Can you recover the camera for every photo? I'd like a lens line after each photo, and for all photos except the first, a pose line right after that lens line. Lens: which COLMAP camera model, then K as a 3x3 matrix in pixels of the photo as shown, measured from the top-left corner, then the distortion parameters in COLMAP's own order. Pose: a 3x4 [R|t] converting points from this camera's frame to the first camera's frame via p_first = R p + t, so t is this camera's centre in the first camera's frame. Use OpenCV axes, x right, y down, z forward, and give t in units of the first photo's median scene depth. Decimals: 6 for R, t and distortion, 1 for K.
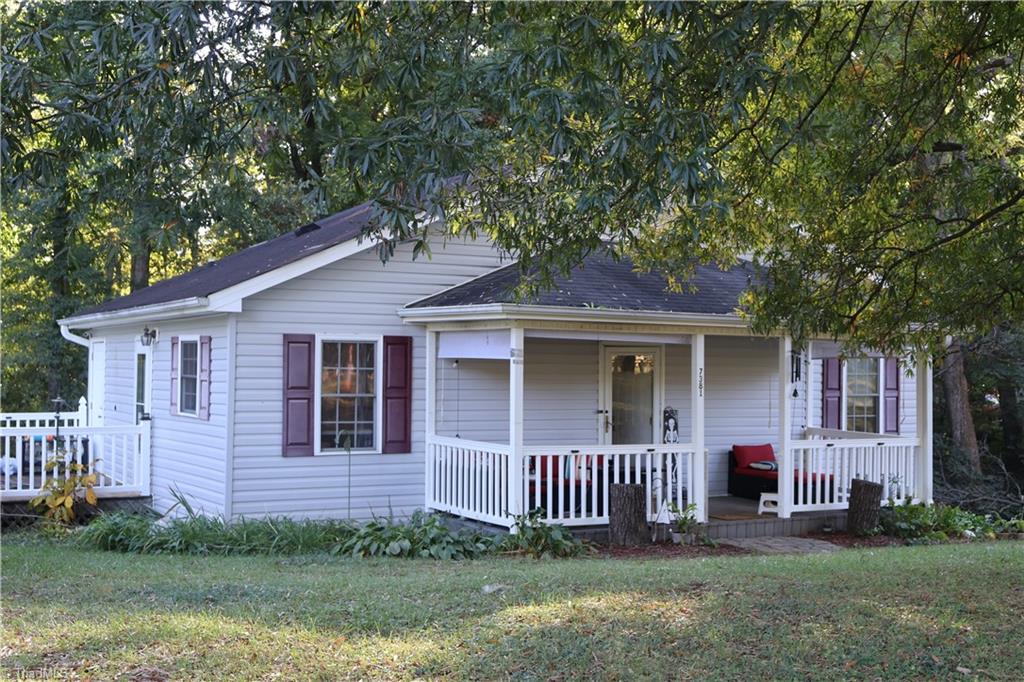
lens RADIAL K [[1308.2, 0, 516.8], [0, 1308.2, 344.6], [0, 0, 1]] dist [0.041519, 0.000000]
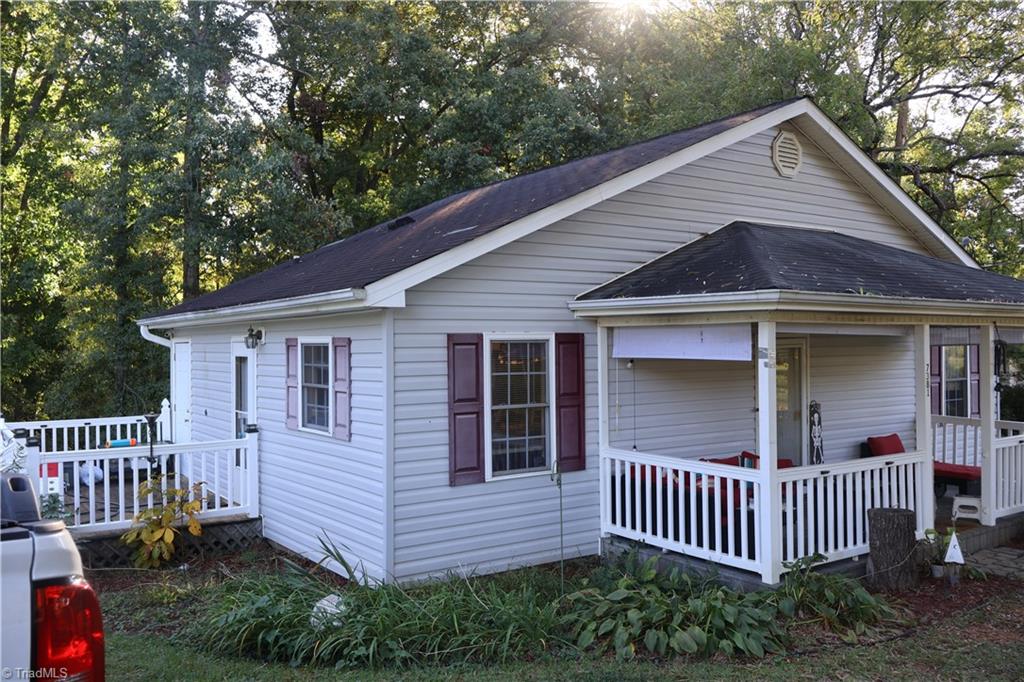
lens RADIAL K [[856.6, 0, 512.3], [0, 856.6, 340.6], [0, 0, 1]] dist [0.009489, 0.006792]
pose [[0.994450, -0.020276, 0.103241, -0.184825], [0.018861, 0.999715, 0.014667, -0.010502], [-0.103509, -0.012638, 0.994548, 0.452081]]
